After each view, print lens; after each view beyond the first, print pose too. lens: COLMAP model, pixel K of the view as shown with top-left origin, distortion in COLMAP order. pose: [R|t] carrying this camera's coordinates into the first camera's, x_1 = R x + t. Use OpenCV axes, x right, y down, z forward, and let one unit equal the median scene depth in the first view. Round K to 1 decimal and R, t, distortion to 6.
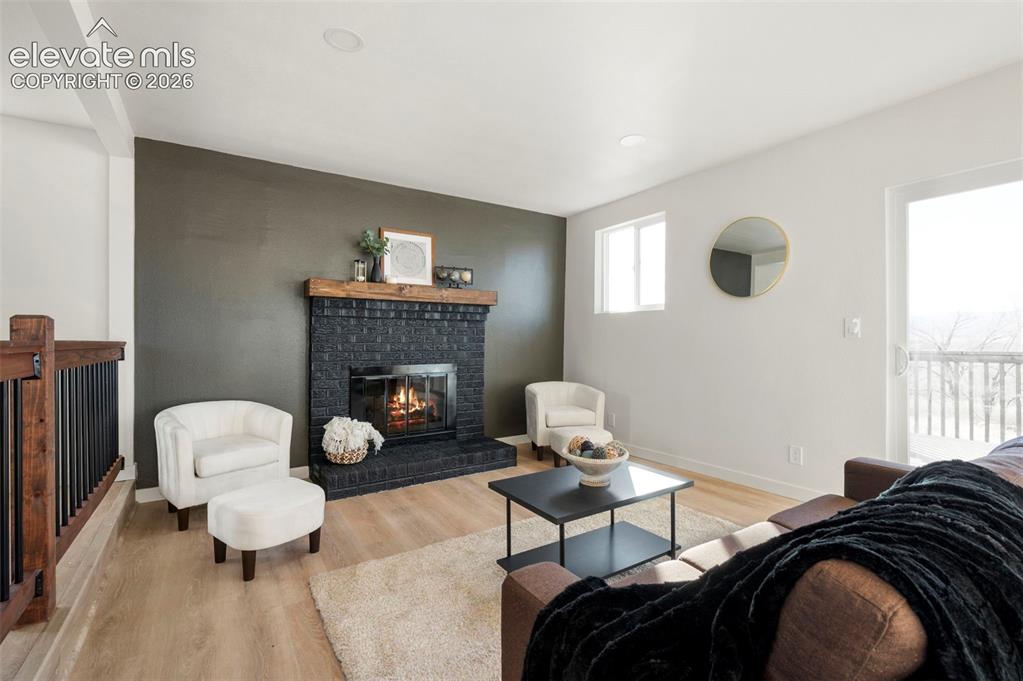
lens RADIAL K [[459.5, 0, 511.5], [0, 459.5, 340.5], [0, 0, 1]] dist [0.000849, 0.000172]
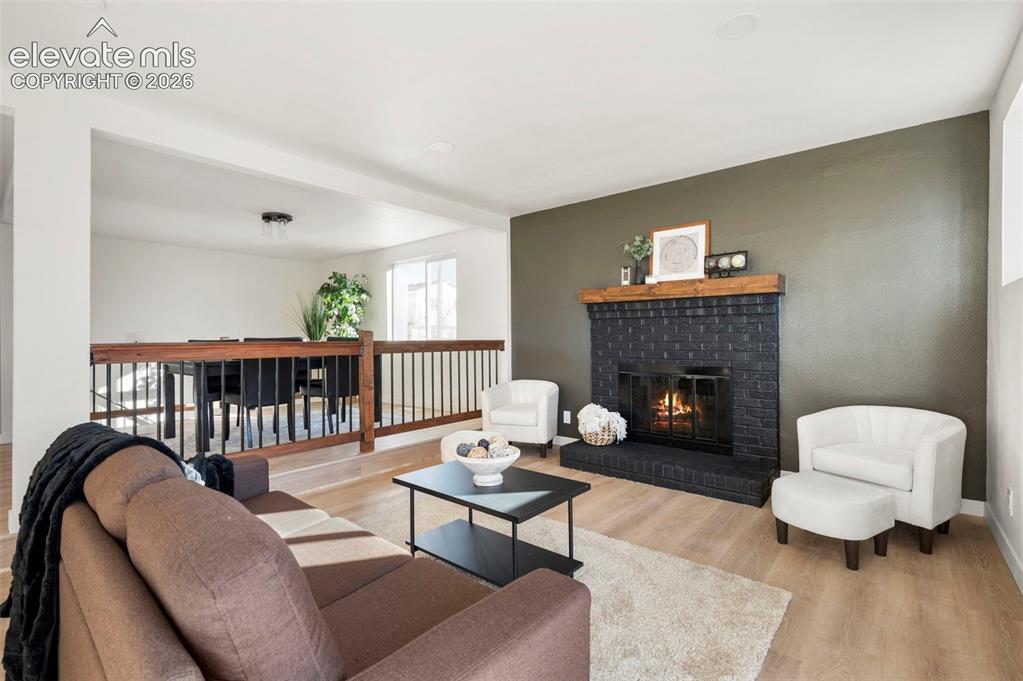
lens RADIAL K [[459.5, 0, 511.5], [0, 459.5, 340.5], [0, 0, 1]] dist [0.000849, 0.000172]
pose [[0.283550, 0.000730, -0.958957, 0.630115], [0.000944, 0.999999, 0.001040, 0.001033], [0.958957, -0.001200, 0.283549, 0.418173]]
